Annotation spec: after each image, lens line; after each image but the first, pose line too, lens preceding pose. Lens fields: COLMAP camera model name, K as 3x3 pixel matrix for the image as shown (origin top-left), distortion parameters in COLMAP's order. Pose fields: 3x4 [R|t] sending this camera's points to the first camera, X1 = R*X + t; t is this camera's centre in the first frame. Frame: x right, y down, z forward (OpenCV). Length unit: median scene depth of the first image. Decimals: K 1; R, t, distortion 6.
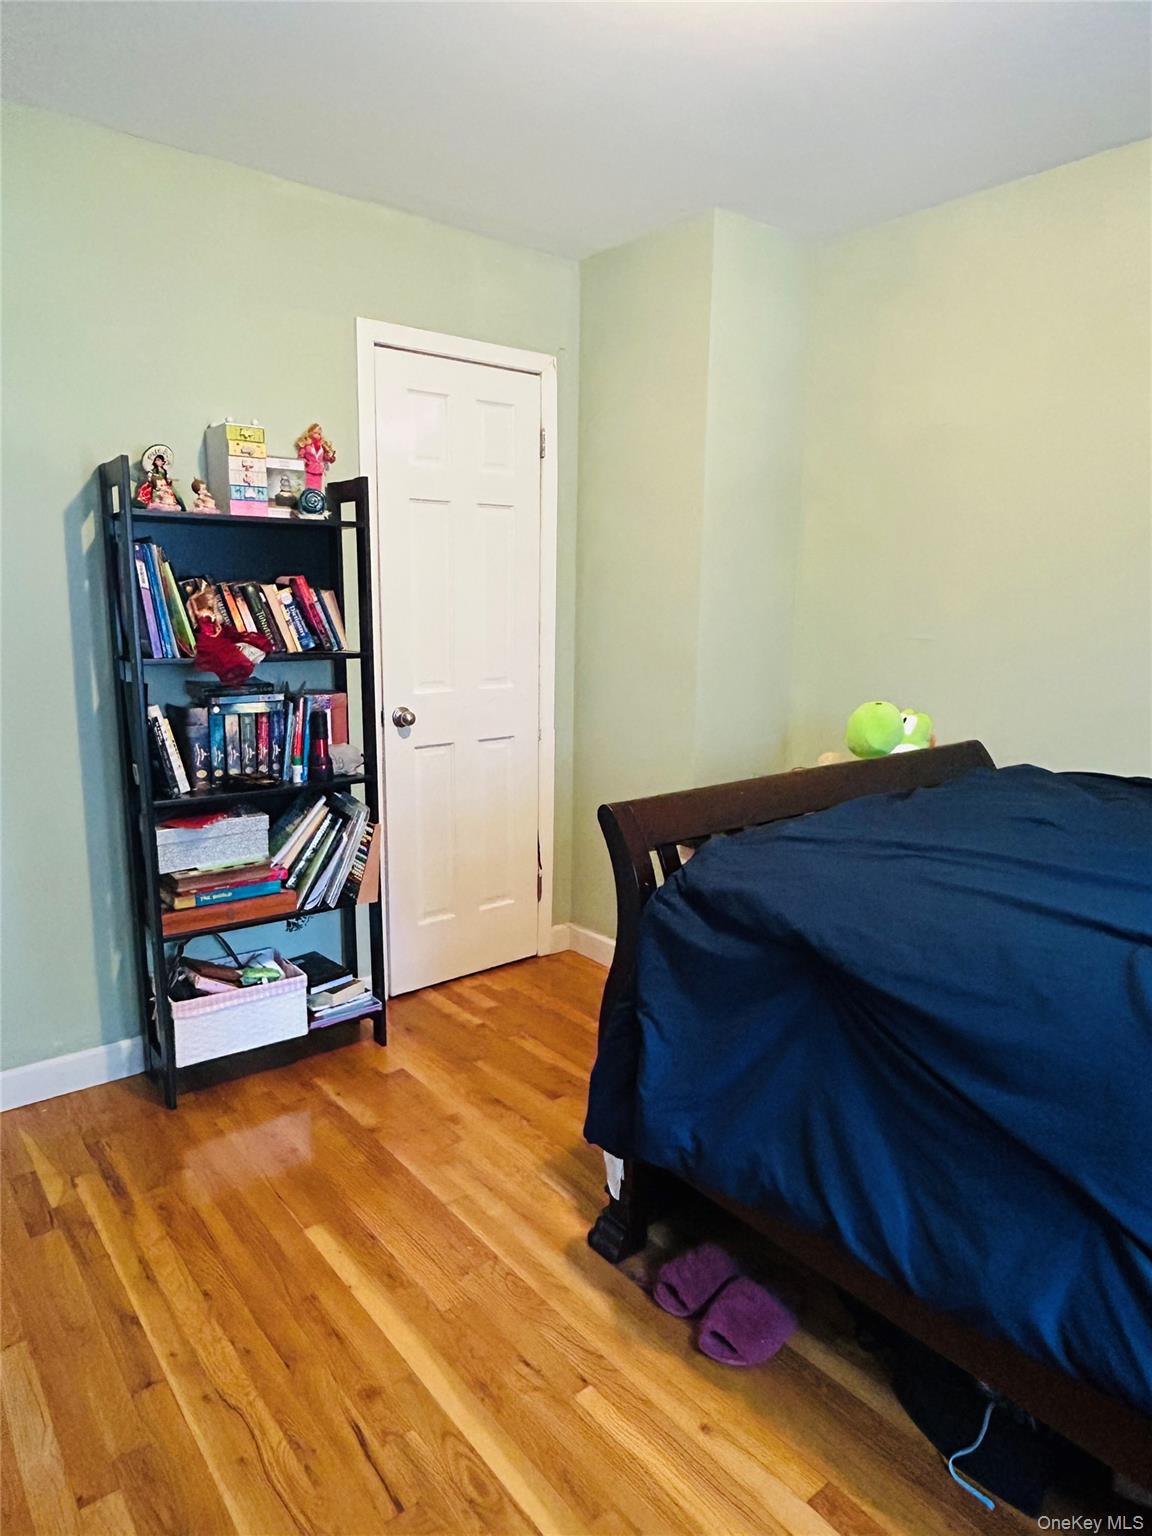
lens RADIAL K [[966.4, 0, 571.1], [0, 966.4, 770.1], [0, 0, 1]] dist [0.009308, -0.005071]
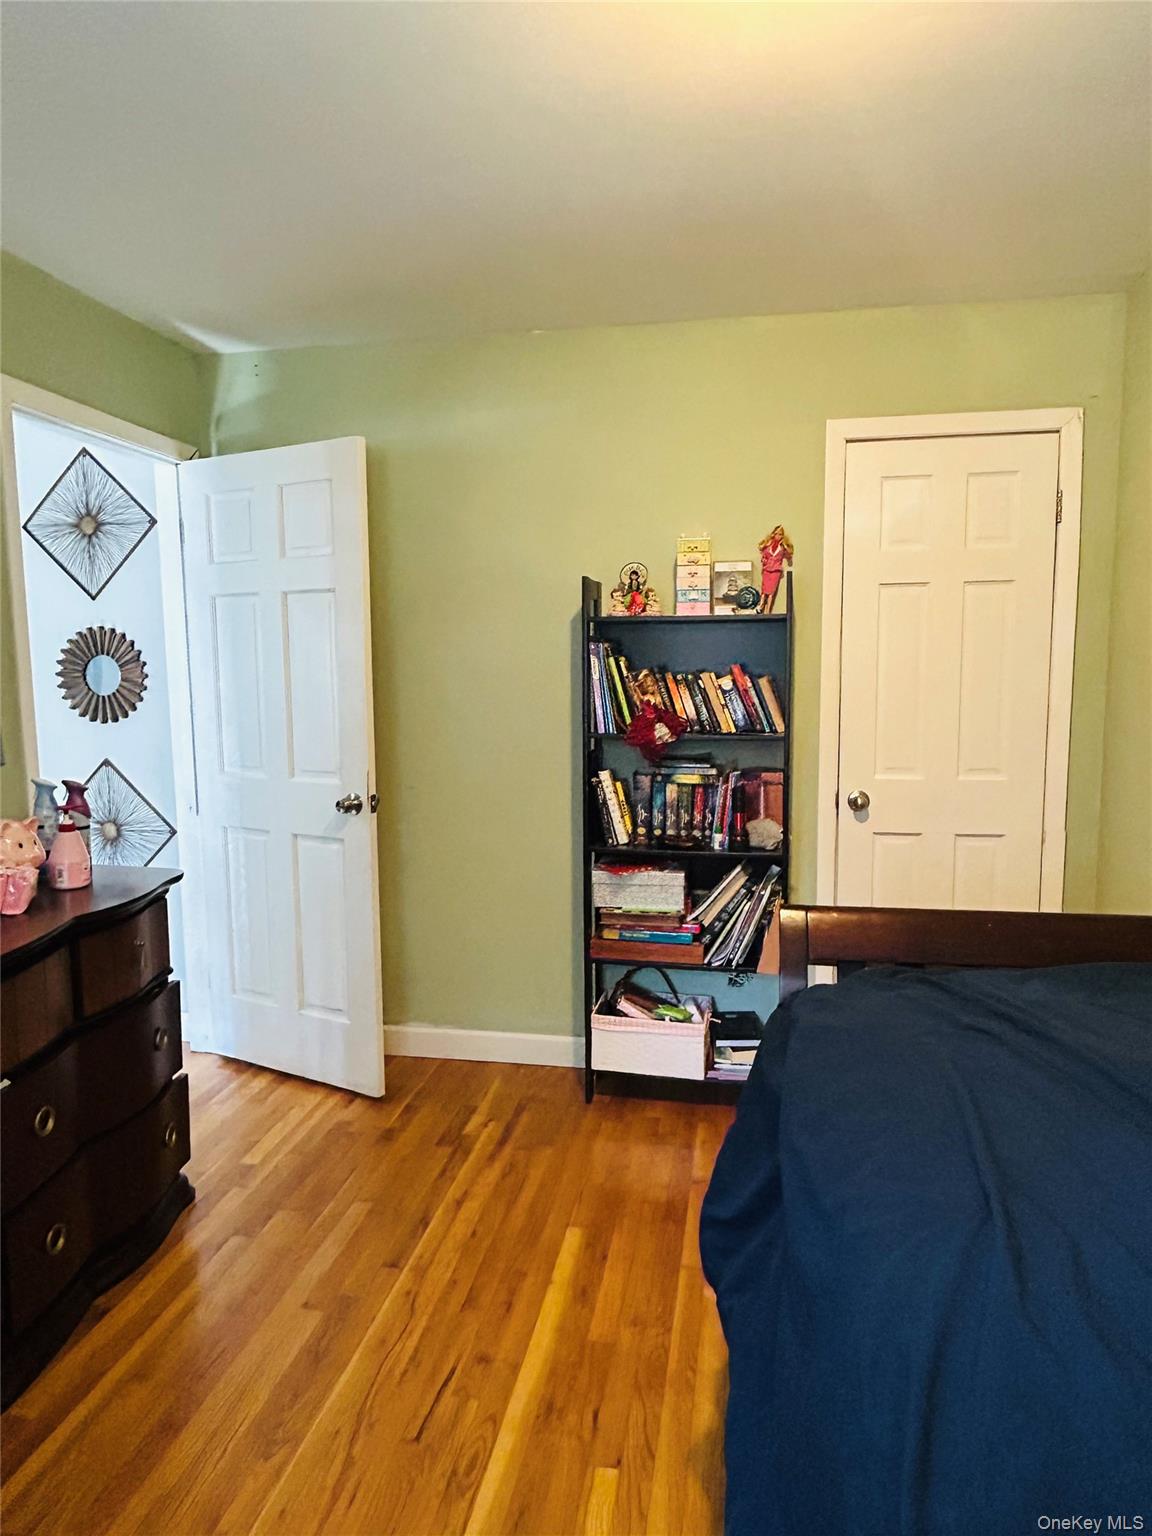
lens RADIAL K [[966.4, 0, 567.7], [0, 966.4, 765.2], [0, 0, 1]] dist [0.009308, -0.005071]
pose [[0.649693, 0.068666, -0.757090, 0.456188], [-0.123605, 0.992201, -0.016080, -0.045447], [0.750081, 0.104027, 0.653113, 0.145847]]
